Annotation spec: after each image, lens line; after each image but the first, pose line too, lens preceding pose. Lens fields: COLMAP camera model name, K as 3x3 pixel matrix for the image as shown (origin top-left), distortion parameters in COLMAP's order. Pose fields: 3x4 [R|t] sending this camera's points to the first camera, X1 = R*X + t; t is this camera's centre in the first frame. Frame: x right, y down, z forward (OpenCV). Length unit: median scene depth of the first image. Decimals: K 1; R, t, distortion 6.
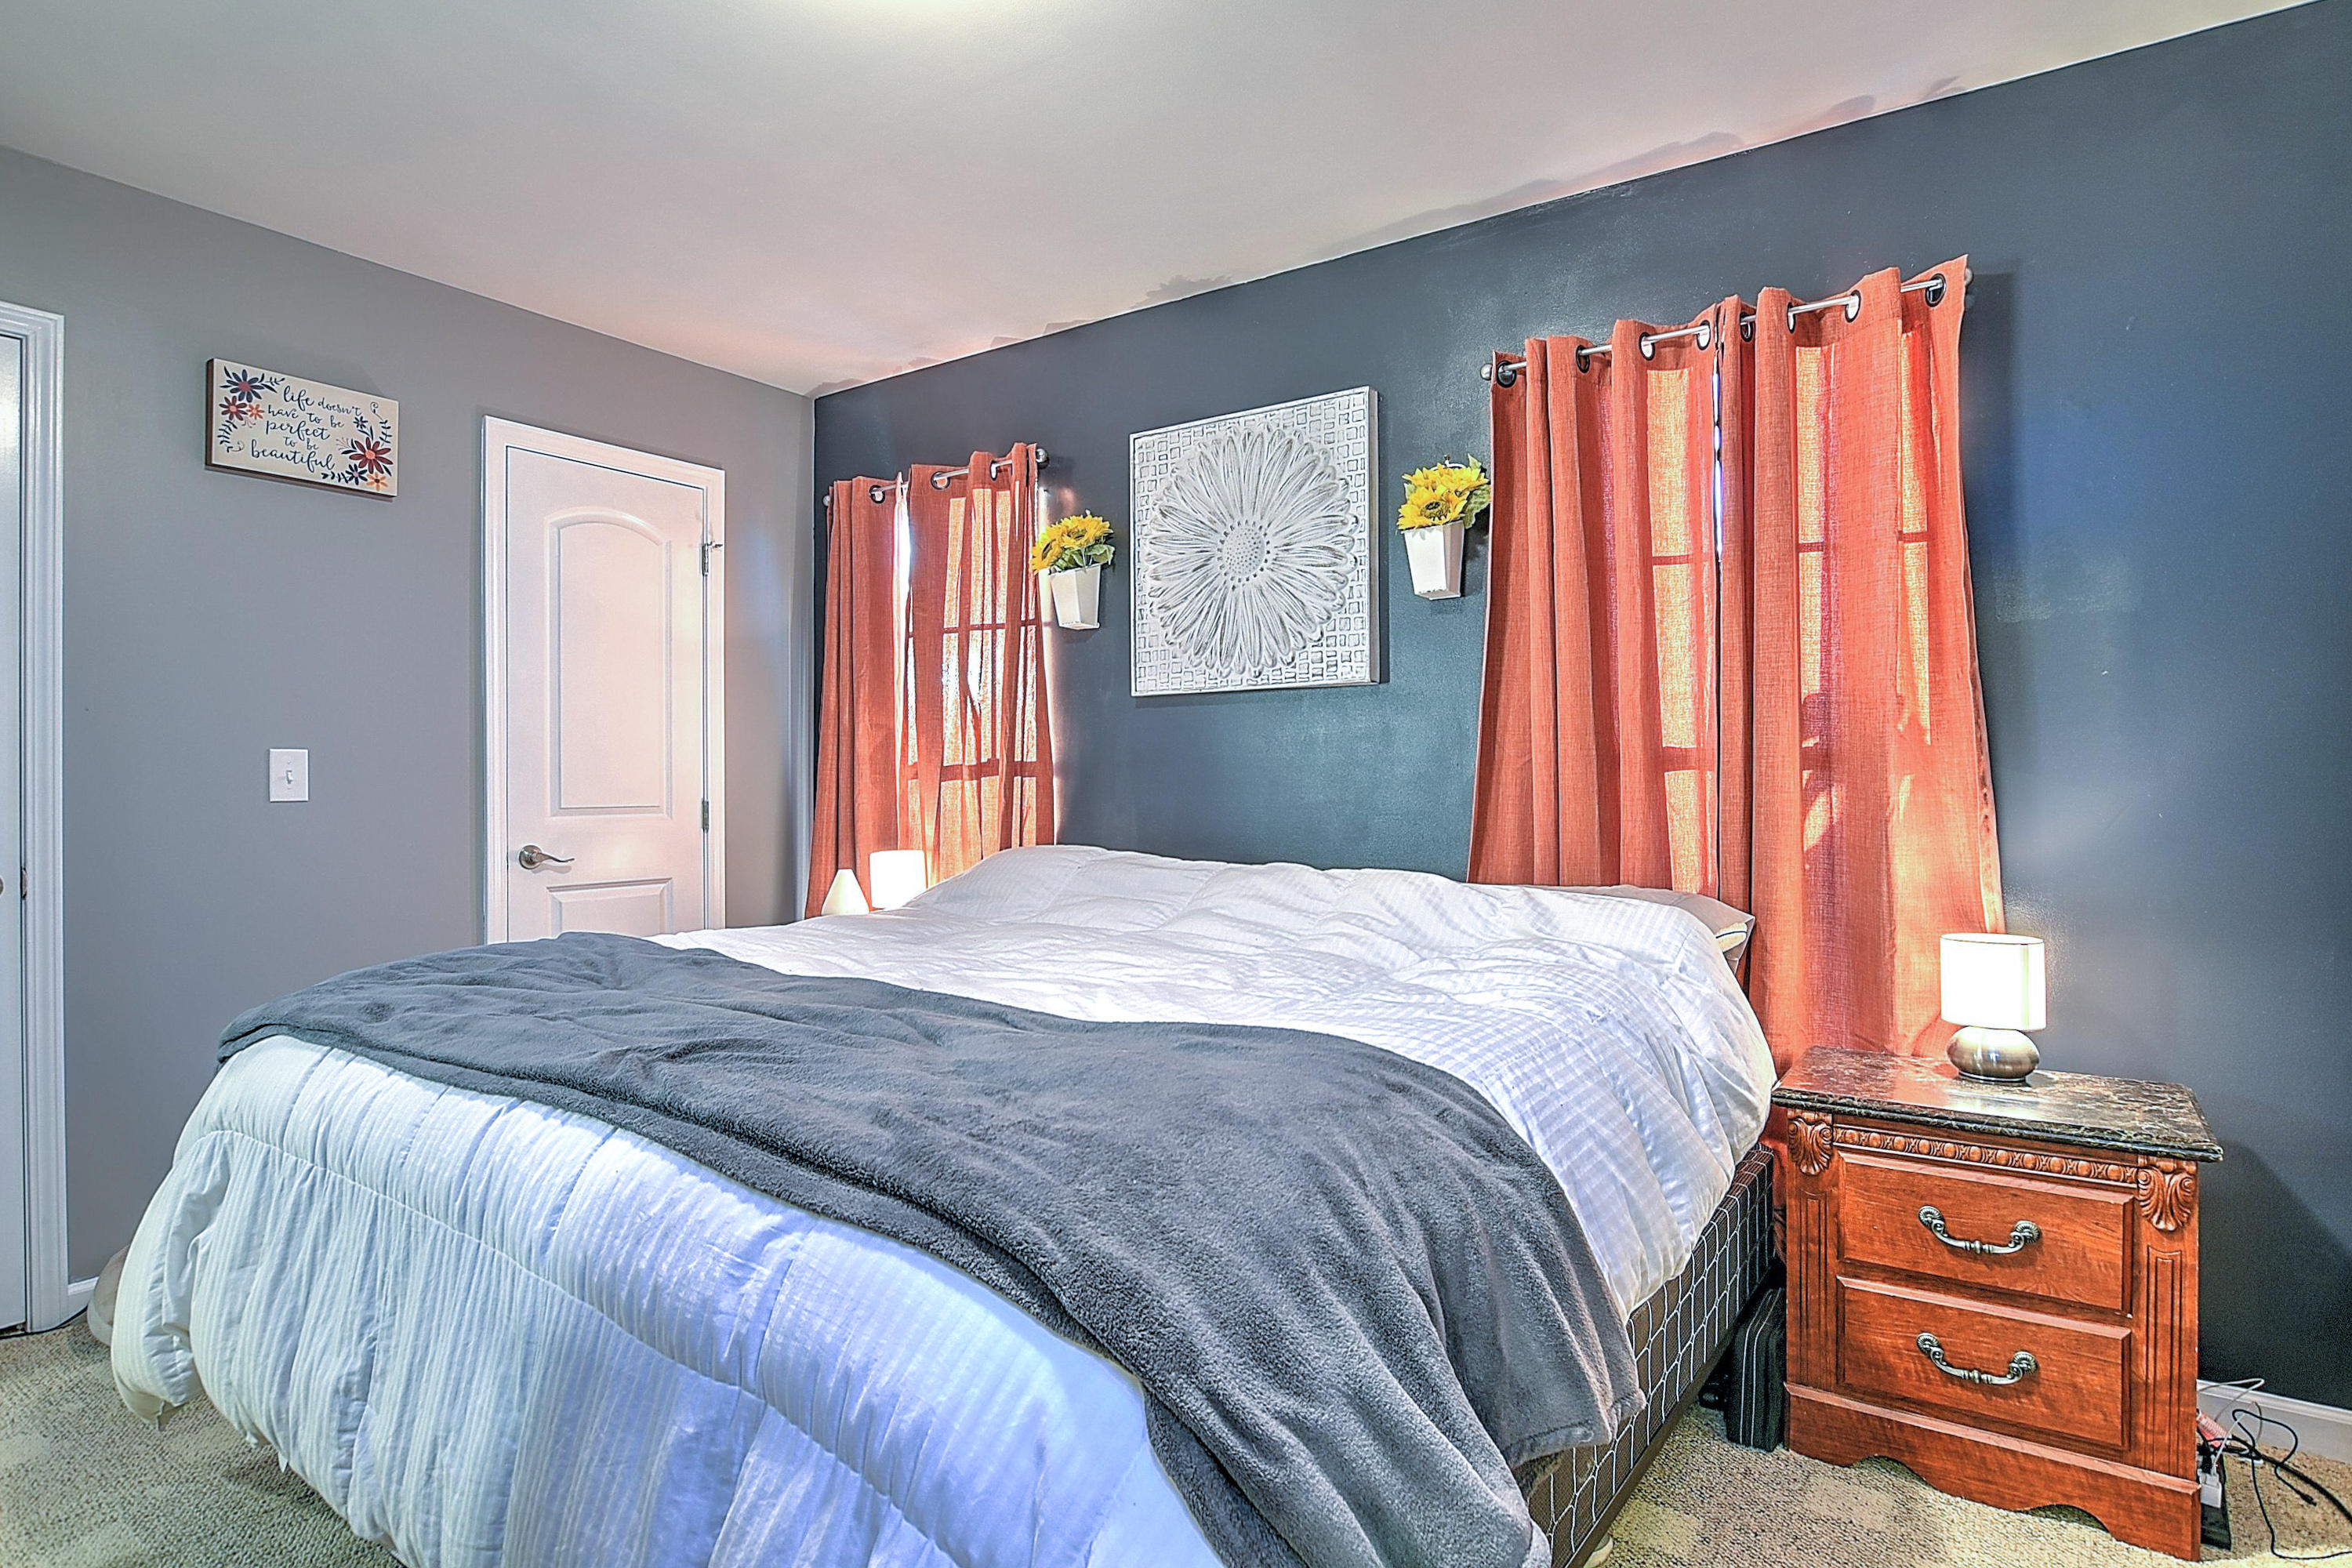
lens RADIAL K [[1215.3, 0, 1176.0], [0, 1215.3, 784.0], [0, 0, 1]] dist [-0.030504, 0.008789]
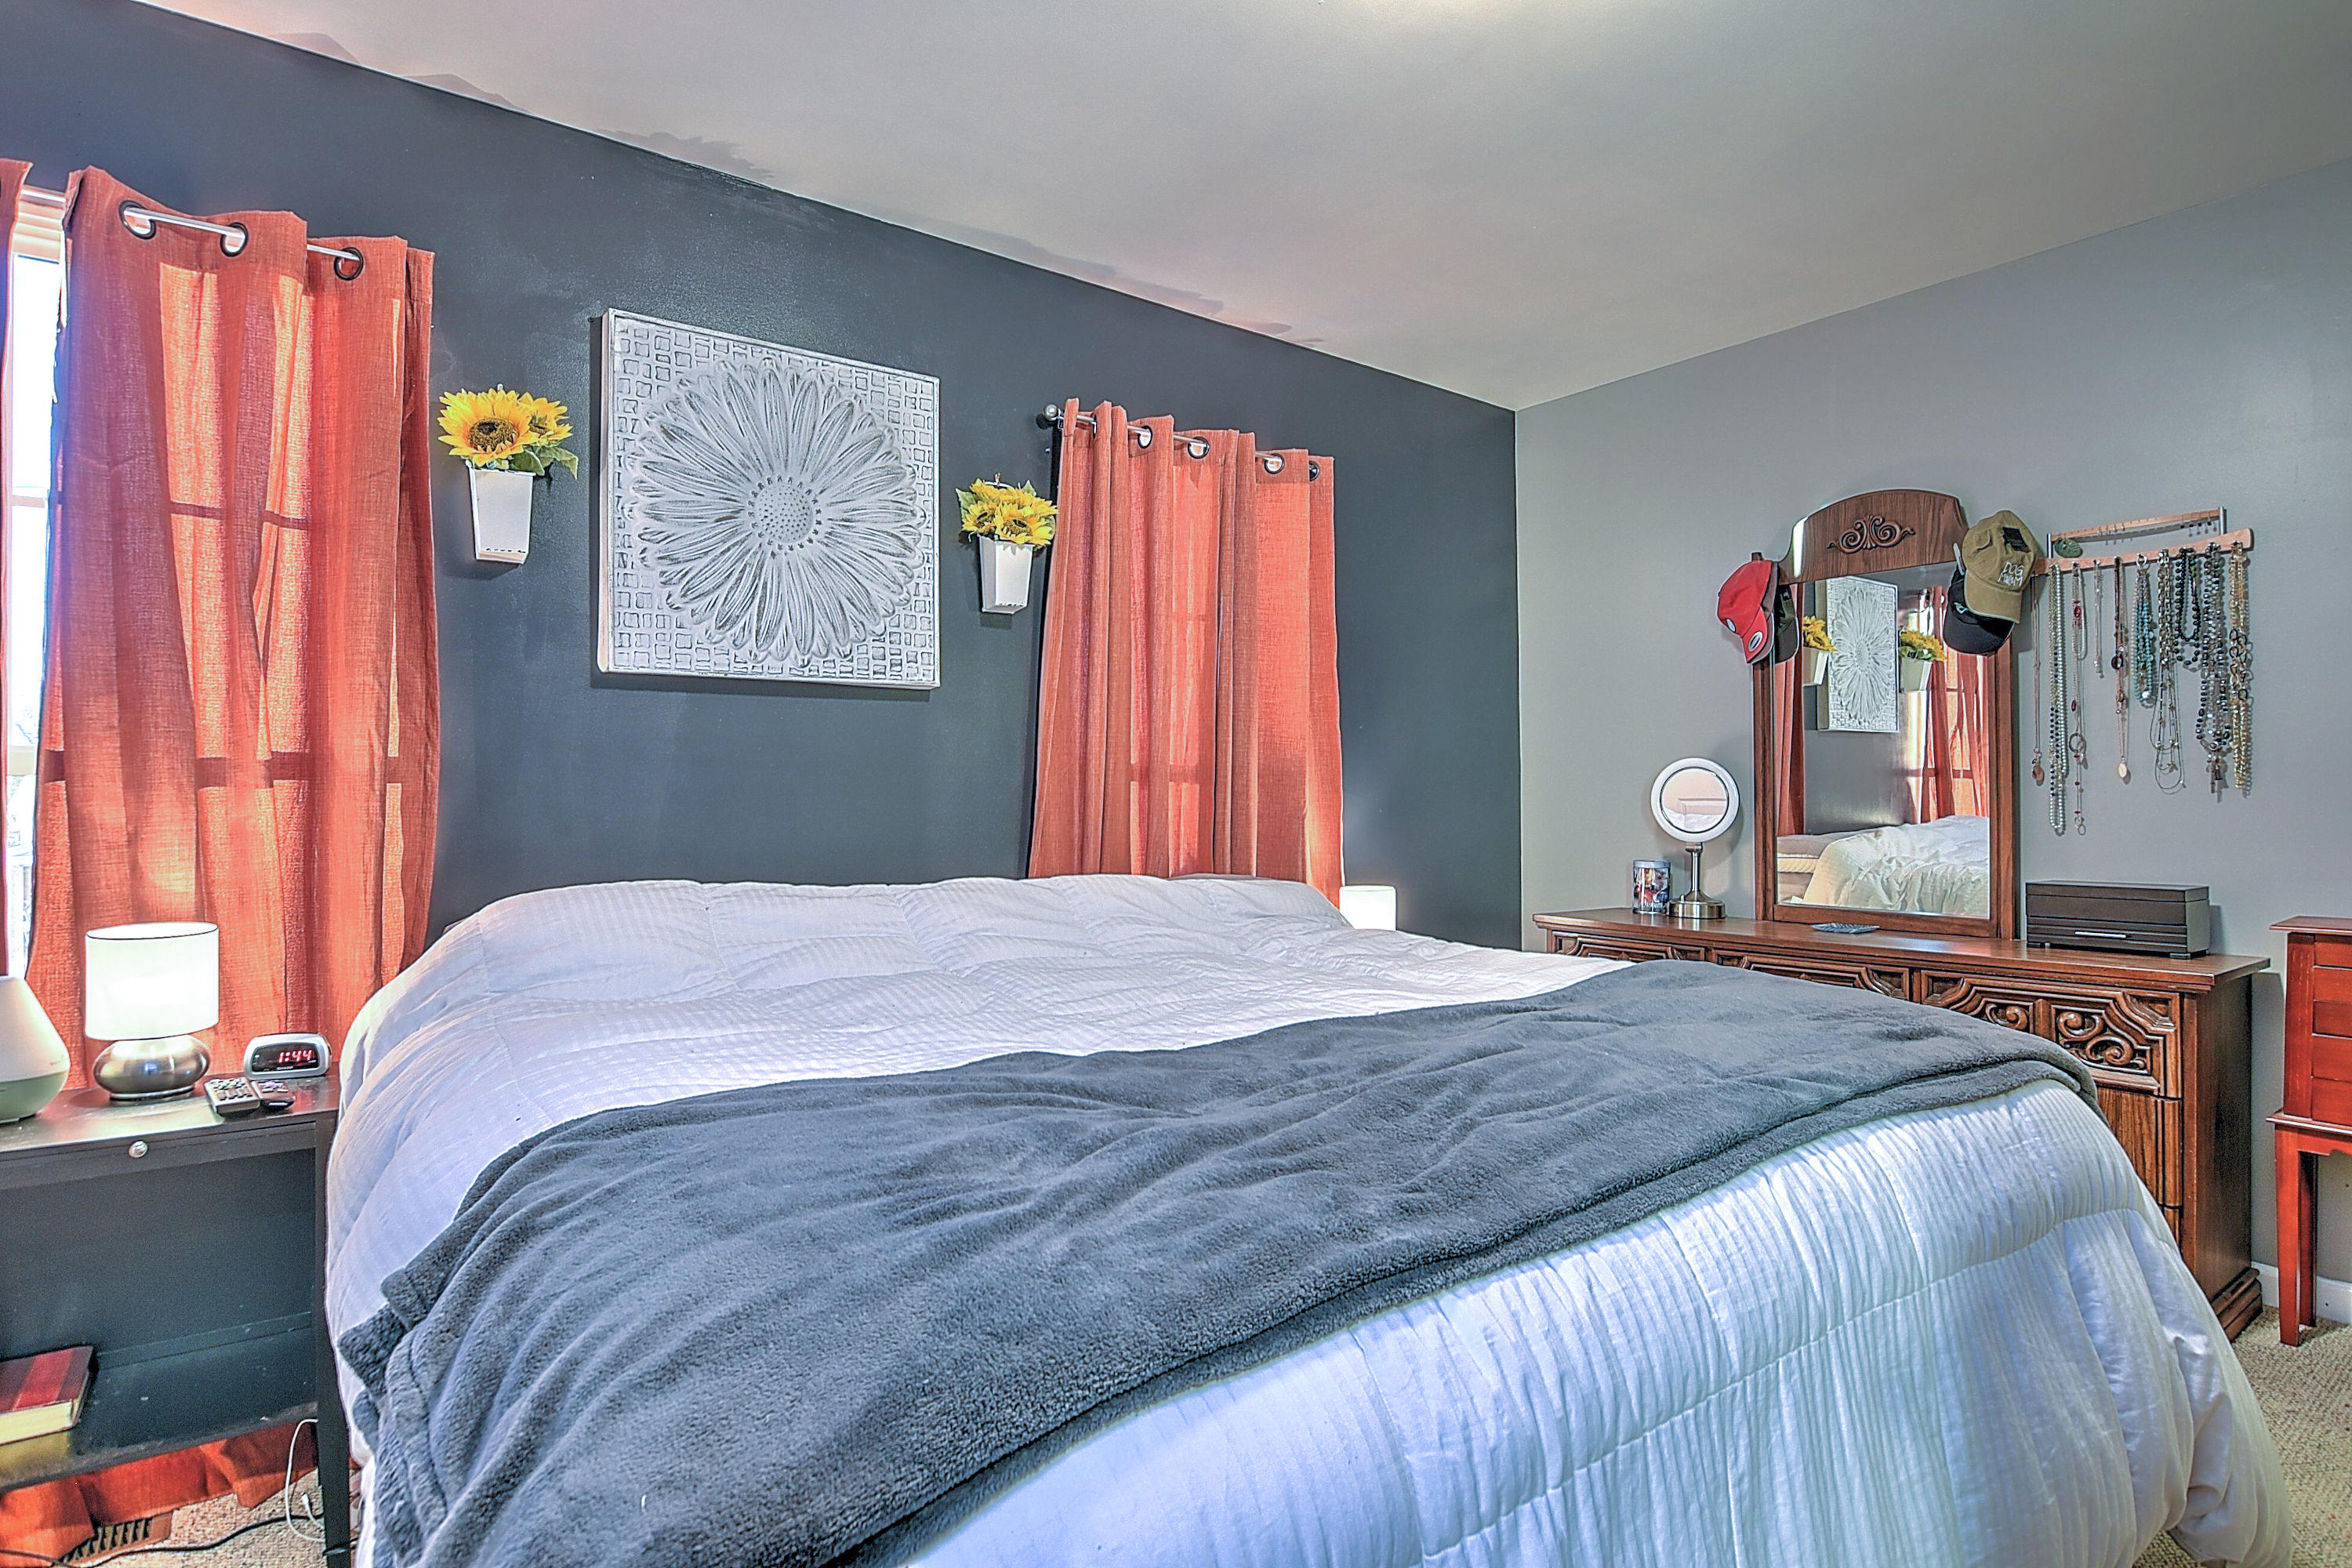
lens RADIAL K [[1215.3, 0, 1176.0], [0, 1215.3, 784.0], [0, 0, 1]] dist [-0.030504, 0.008789]
pose [[0.309418, 0.001093, 0.950925, -0.665537], [-0.000901, 0.999999, -0.000856, -0.005872], [-0.950926, -0.000592, 0.309419, 0.500176]]
